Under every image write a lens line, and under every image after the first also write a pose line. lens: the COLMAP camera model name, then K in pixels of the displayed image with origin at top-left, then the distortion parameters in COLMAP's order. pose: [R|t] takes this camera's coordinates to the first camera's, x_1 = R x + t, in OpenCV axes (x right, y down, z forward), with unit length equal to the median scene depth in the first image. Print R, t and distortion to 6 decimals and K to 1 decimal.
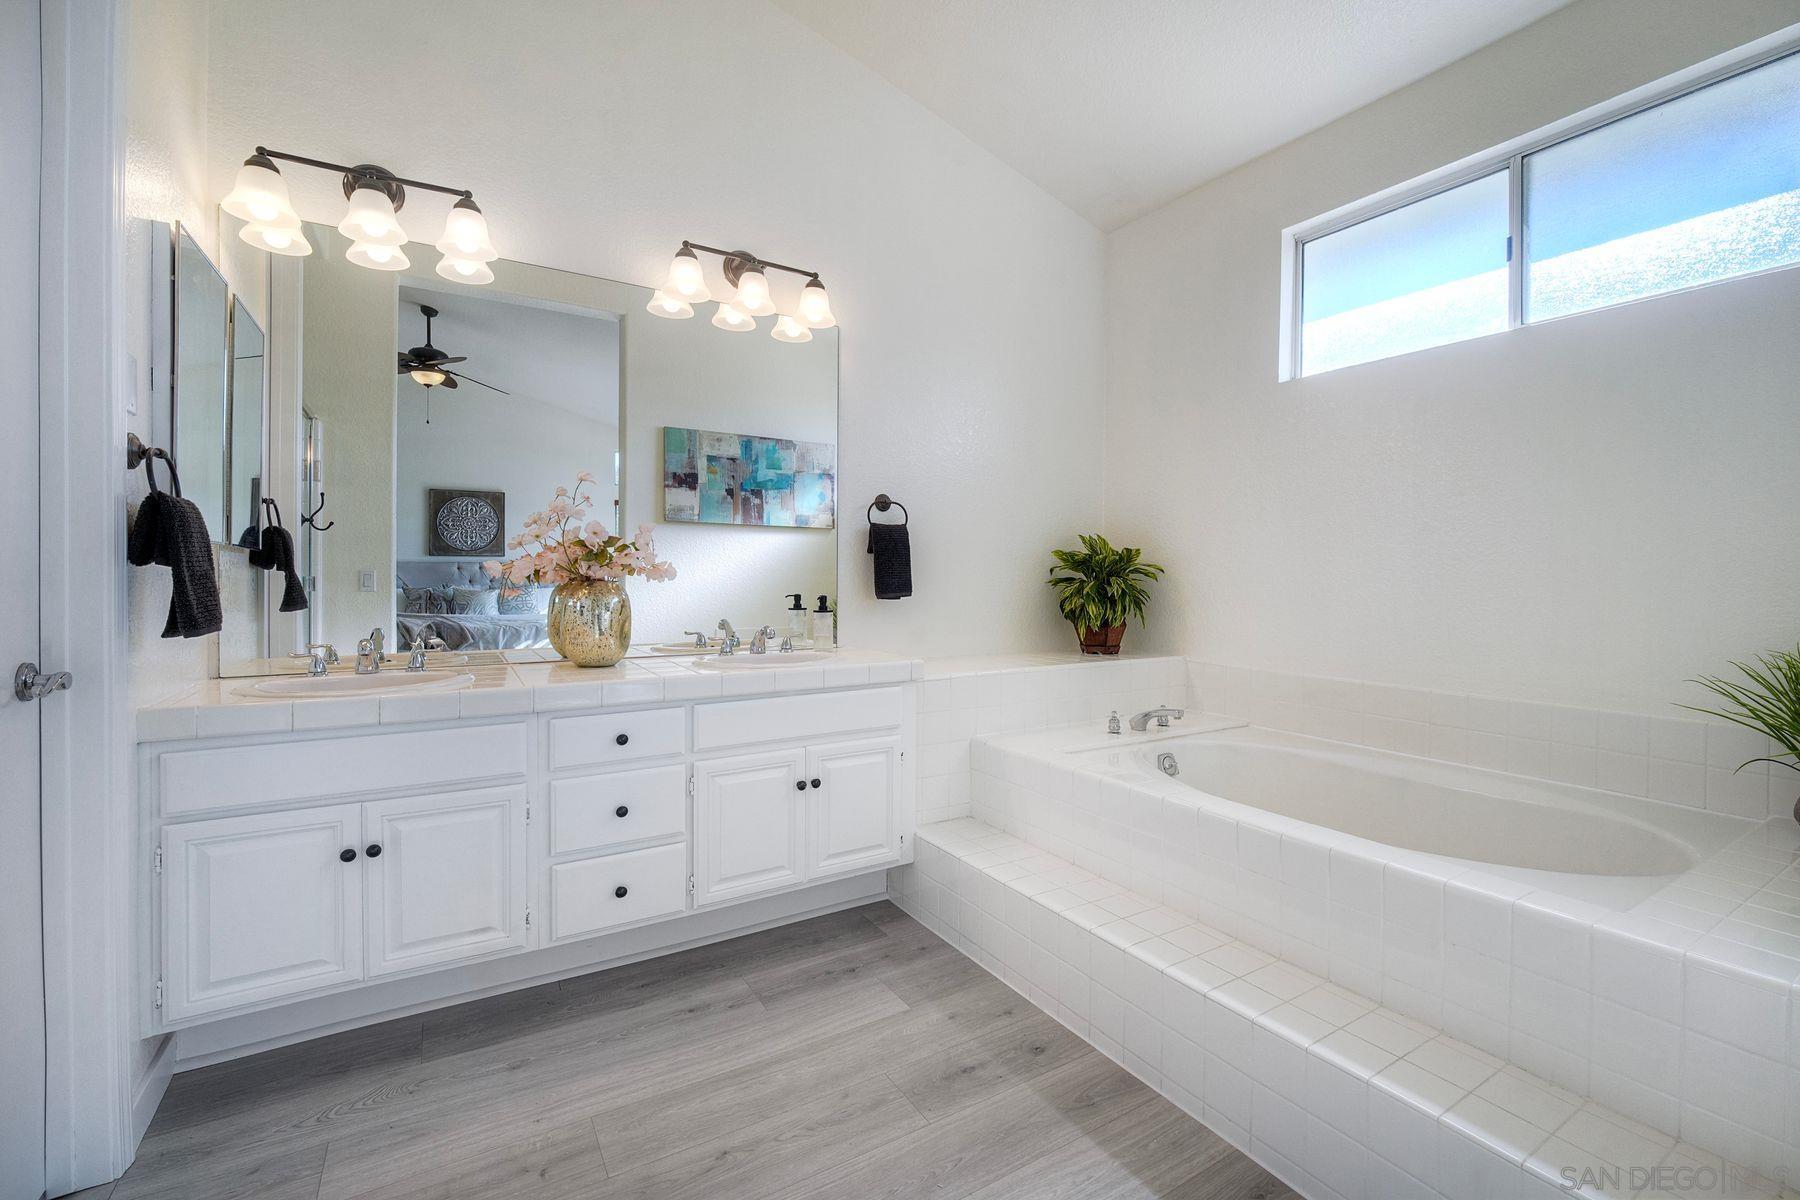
lens RADIAL K [[757.0, 0, 902.6], [0, 757.0, 586.6], [0, 0, 1]] dist [0.003022, -0.005450]
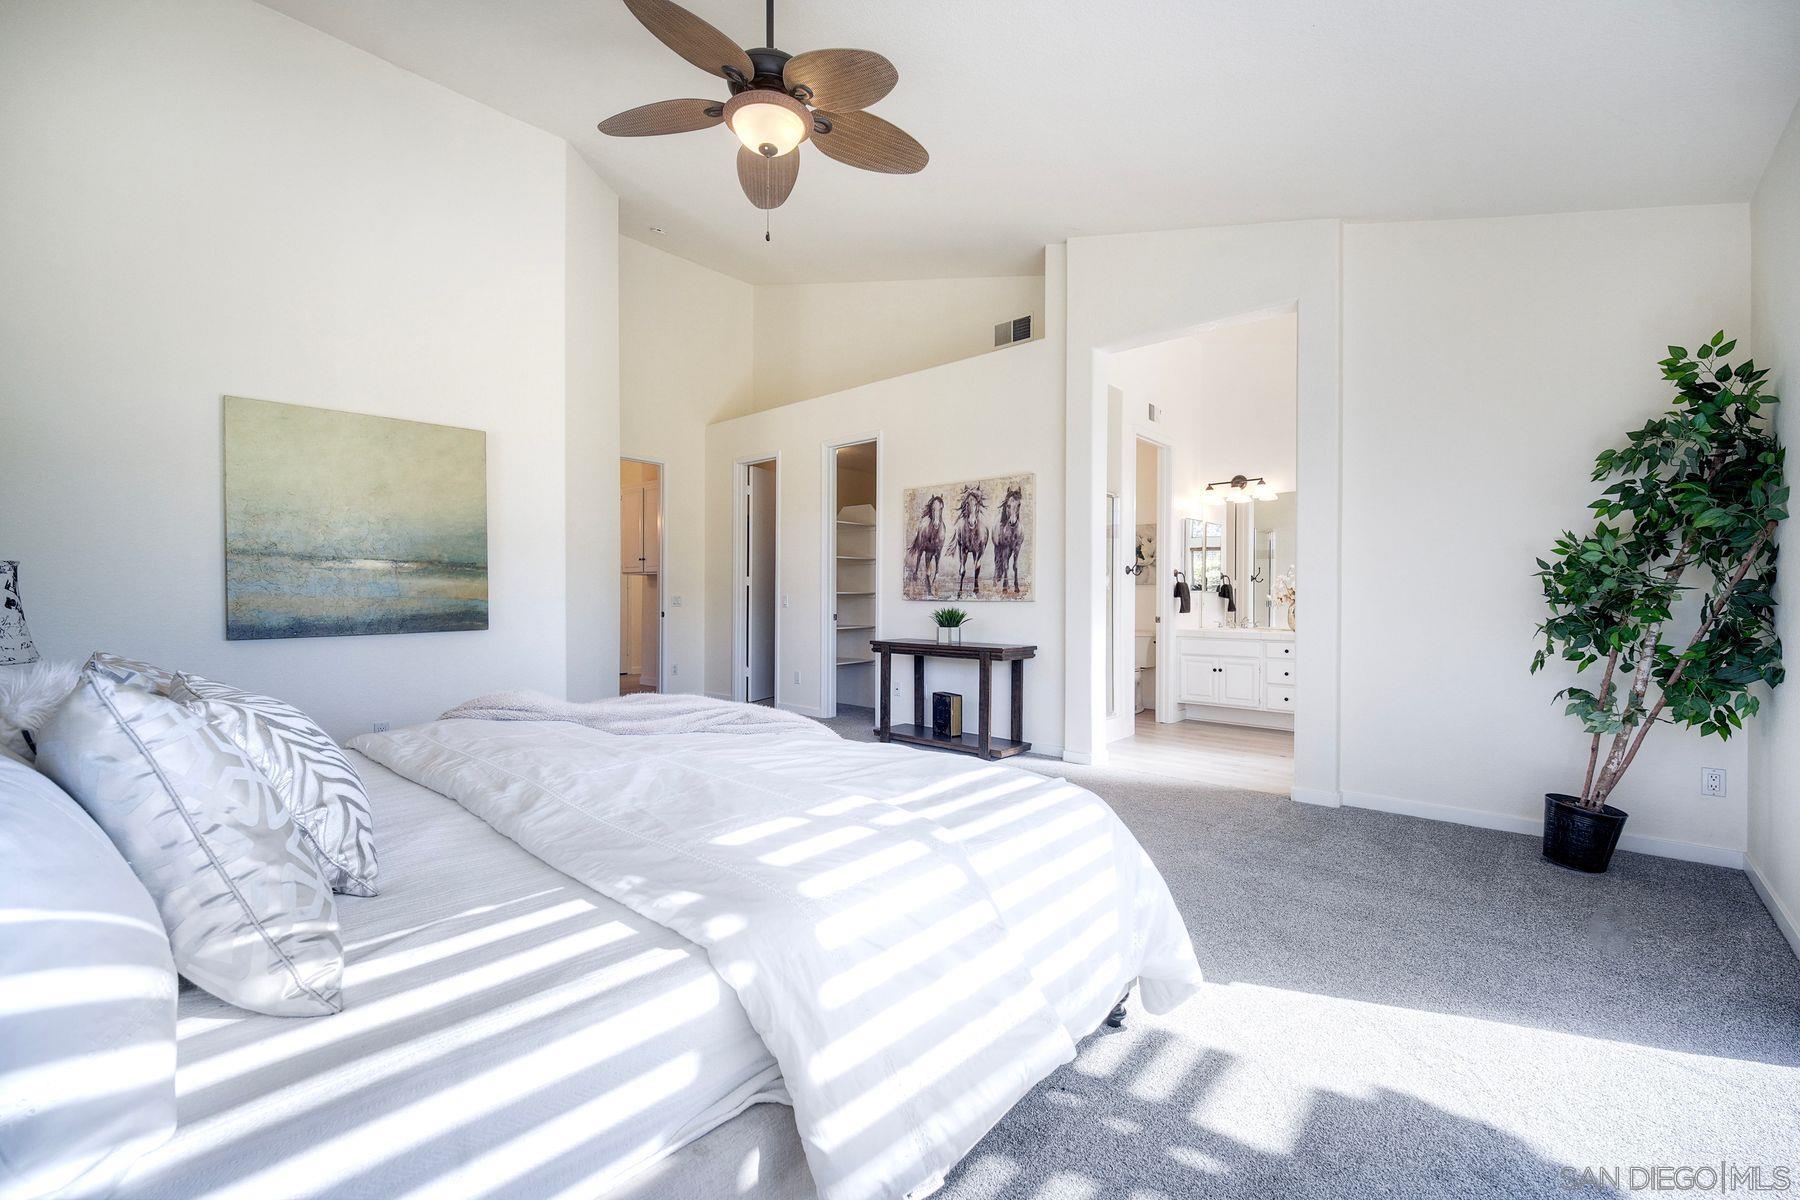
lens RADIAL K [[757.0, 0, 899.3], [0, 757.0, 597.3], [0, 0, 1]] dist [0.003022, -0.005450]
pose [[0.263791, -0.005106, -0.964566, 1.968380], [-0.016775, 0.999810, -0.009880, 0.029430], [0.964434, 0.018786, 0.263655, -1.216782]]
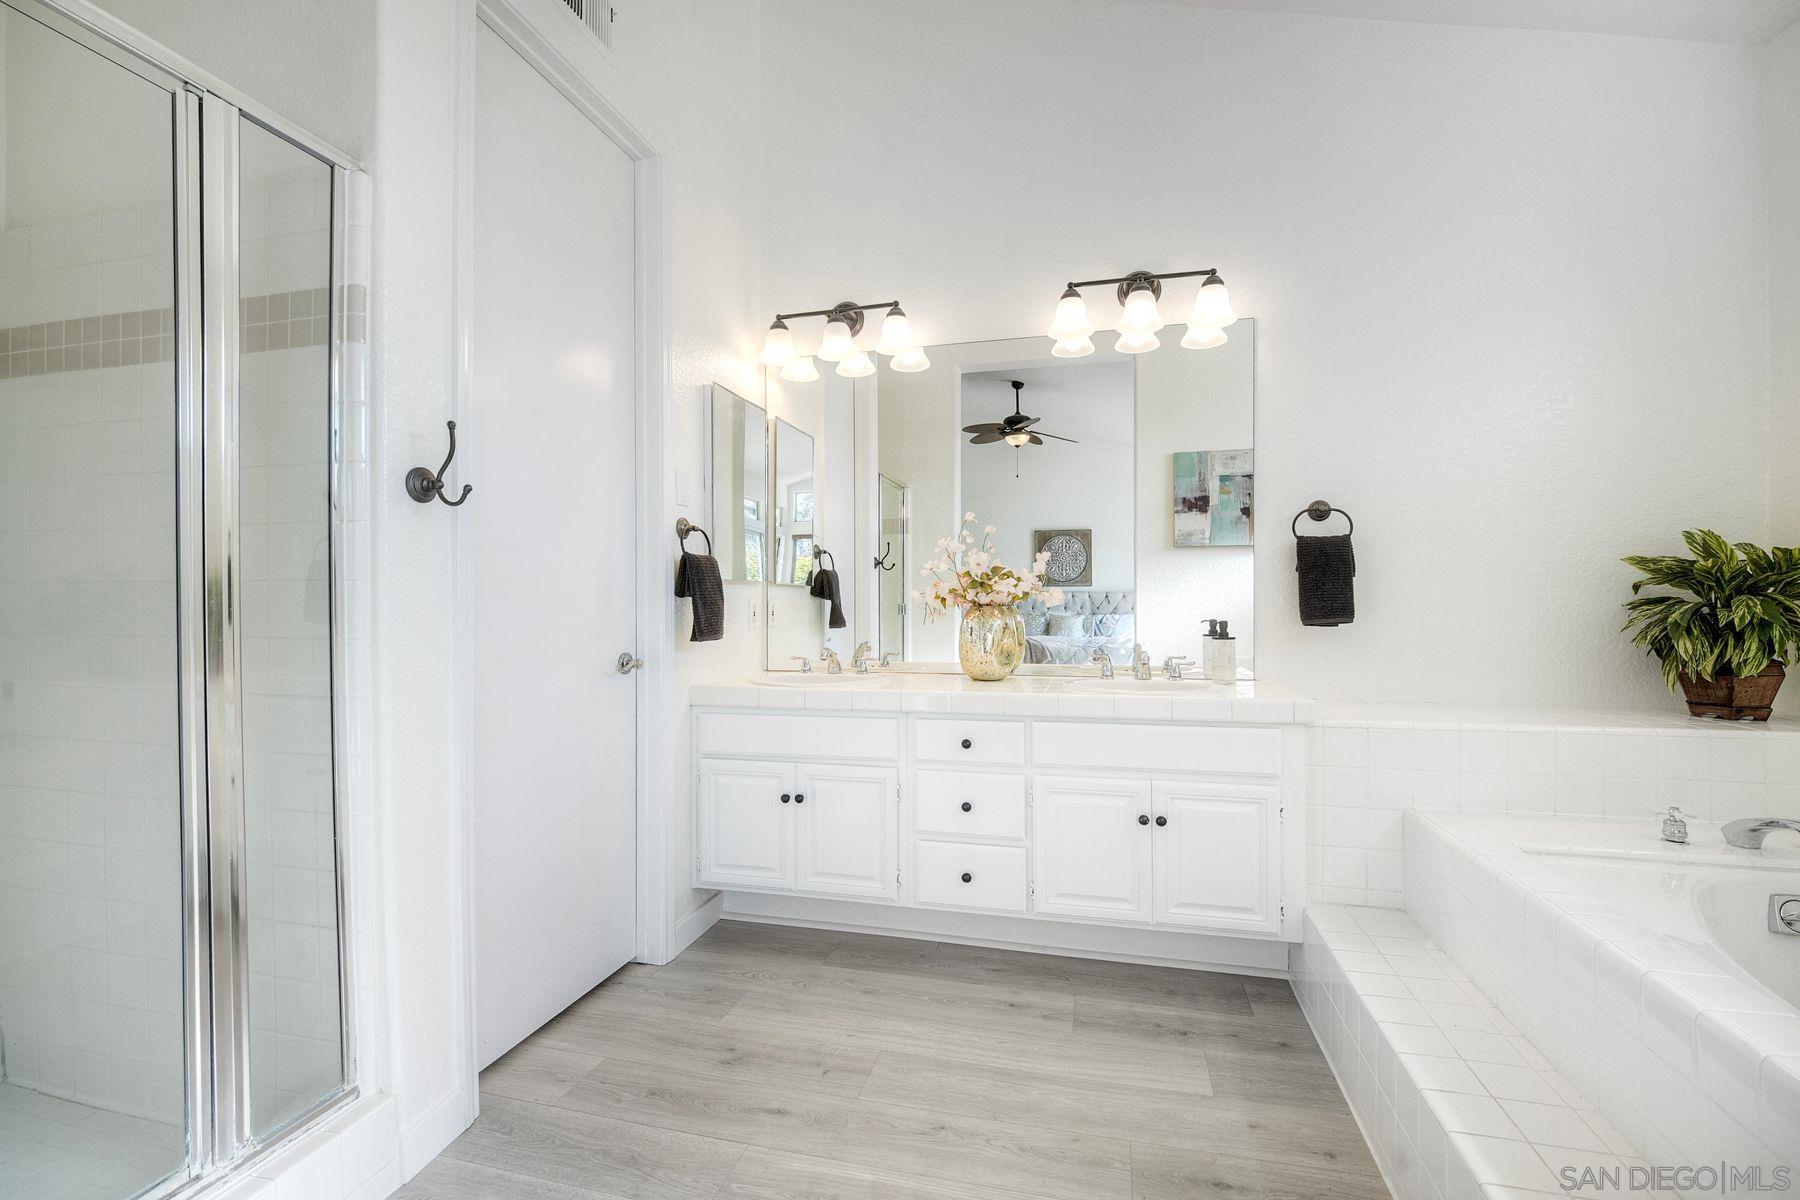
lens RADIAL K [[757.0, 0, 942.8], [0, 757.0, 605.2], [0, 0, 1]] dist [0.003022, -0.005450]
pose [[0.712658, -0.006080, -0.701485, 0.355416], [-0.001446, 0.999948, -0.010137, 0.003575], [0.701510, 0.008238, 0.712612, 0.141921]]
